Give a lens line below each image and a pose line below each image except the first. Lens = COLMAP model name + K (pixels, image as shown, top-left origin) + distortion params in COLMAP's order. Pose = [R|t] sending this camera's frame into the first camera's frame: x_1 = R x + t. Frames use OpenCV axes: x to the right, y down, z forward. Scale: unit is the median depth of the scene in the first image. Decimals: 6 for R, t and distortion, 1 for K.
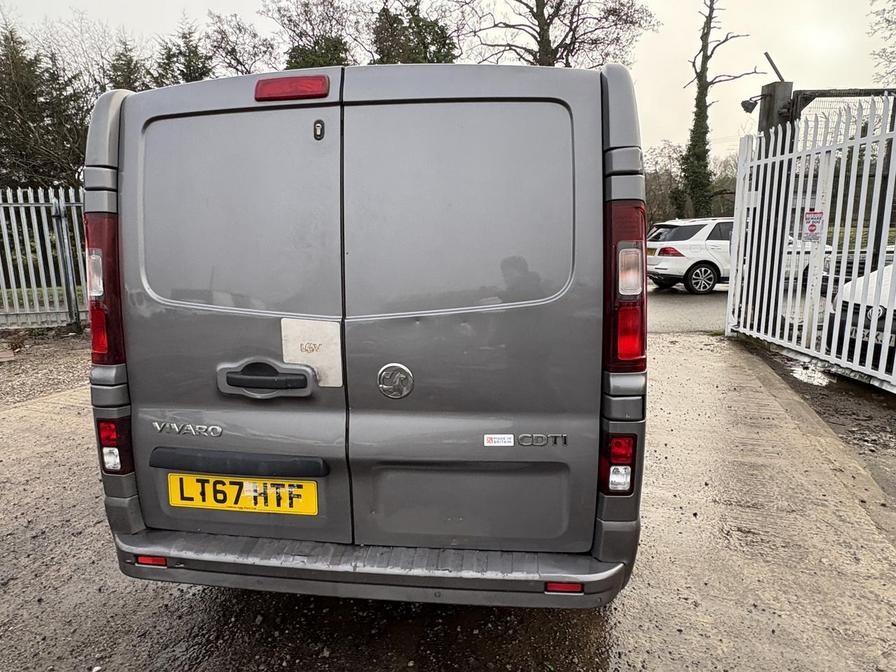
lens RADIAL K [[542.8, 0, 447.4], [0, 542.8, 330.9], [0, 0, 1]] dist [-0.002058, -0.000286]
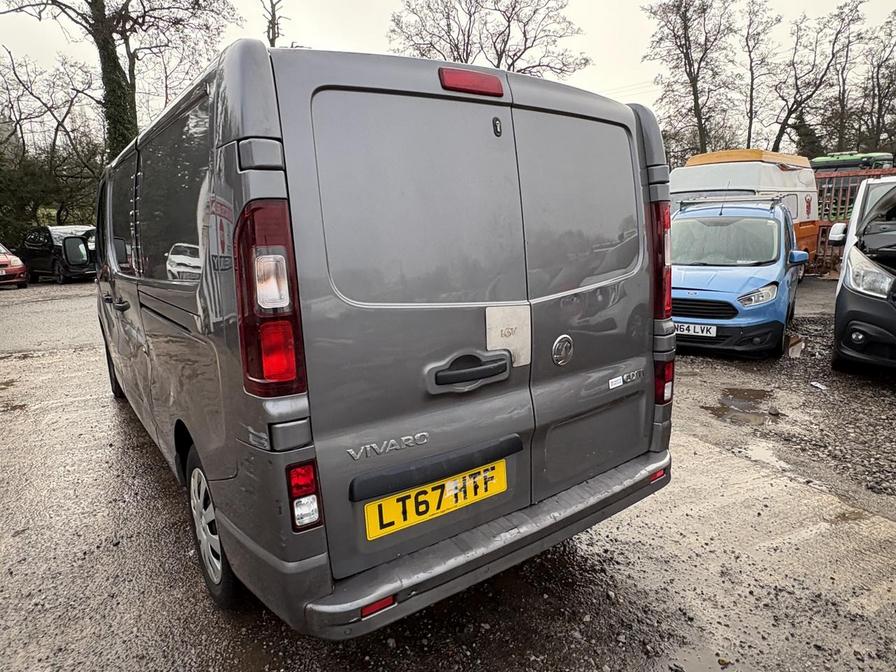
lens RADIAL K [[542.8, 0, 447.4], [0, 542.8, 330.9], [0, 0, 1]] dist [-0.002058, -0.000286]
pose [[0.737644, -0.132624, 0.662037, -0.988468], [0.126397, 0.990309, 0.057554, -0.045446], [-0.663254, 0.041225, 0.747258, 0.268433]]
